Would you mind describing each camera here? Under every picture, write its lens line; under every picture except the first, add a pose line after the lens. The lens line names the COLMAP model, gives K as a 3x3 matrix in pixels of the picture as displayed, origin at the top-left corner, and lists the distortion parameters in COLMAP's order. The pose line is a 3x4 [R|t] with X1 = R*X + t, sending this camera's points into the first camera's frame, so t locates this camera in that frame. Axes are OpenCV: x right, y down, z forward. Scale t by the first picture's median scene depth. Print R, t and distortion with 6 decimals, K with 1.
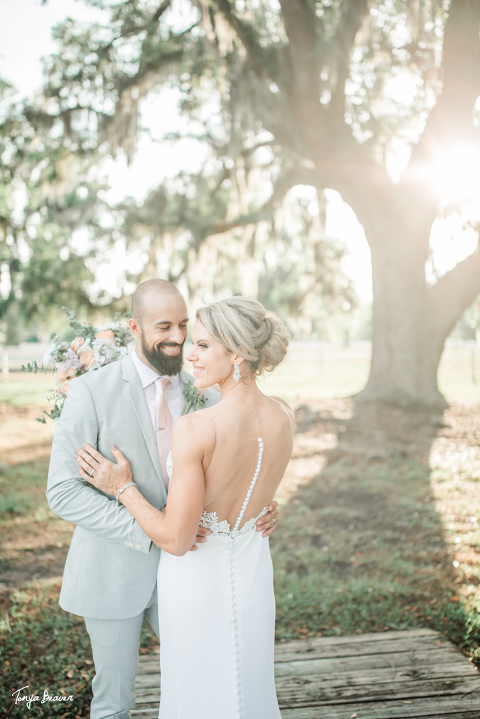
lens RADIAL K [[681.2, 0, 240.0], [0, 681.2, 359.5], [0, 0, 1]] dist [0.003935, -0.010063]
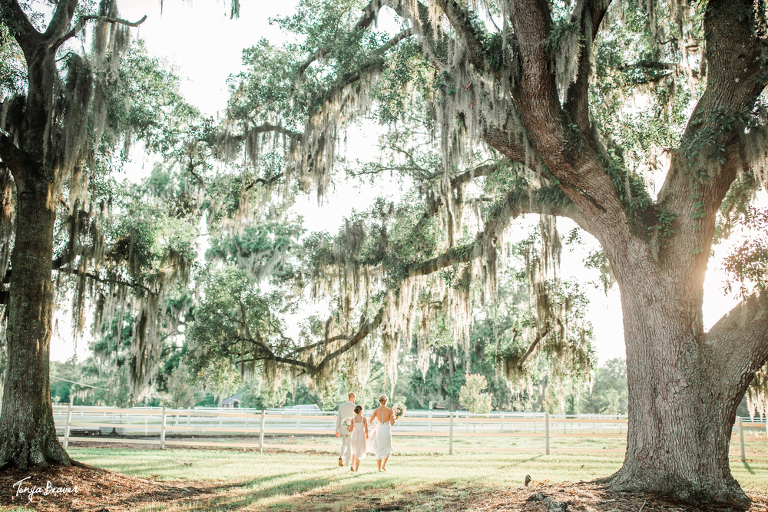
lens RADIAL K [[756.4, 0, 384.0], [0, 756.4, 256.0], [0, 0, 1]] dist [-0.007877, -0.019552]
pose [[0.996909, 0.009252, -0.078014, -0.007668], [-0.026399, 0.974749, -0.221739, 0.001800], [0.073992, 0.223113, 0.971980, 0.099252]]
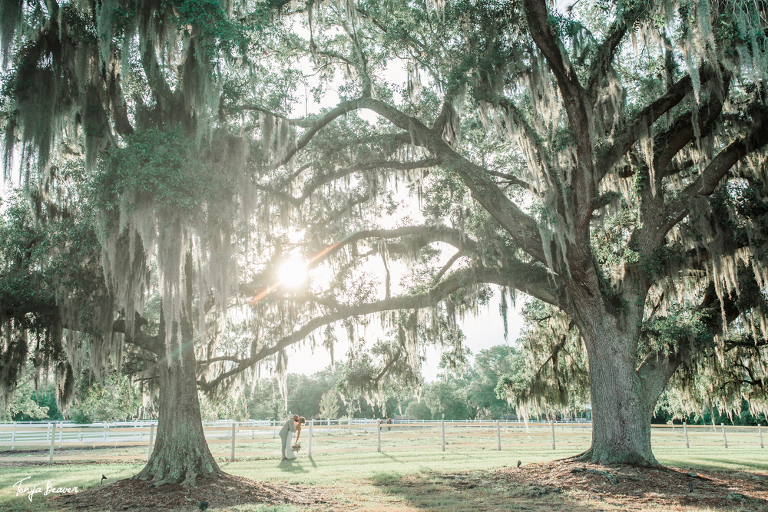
lens RADIAL K [[727.6, 0, 384.0], [0, 727.6, 256.0], [0, 0, 1]] dist [0.003935, -0.010063]
pose [[0.897451, 0.094925, 0.430781, -0.518870], [0.012895, 0.970509, -0.240720, 0.005203], [-0.440927, 0.221589, 0.869760, -0.031642]]
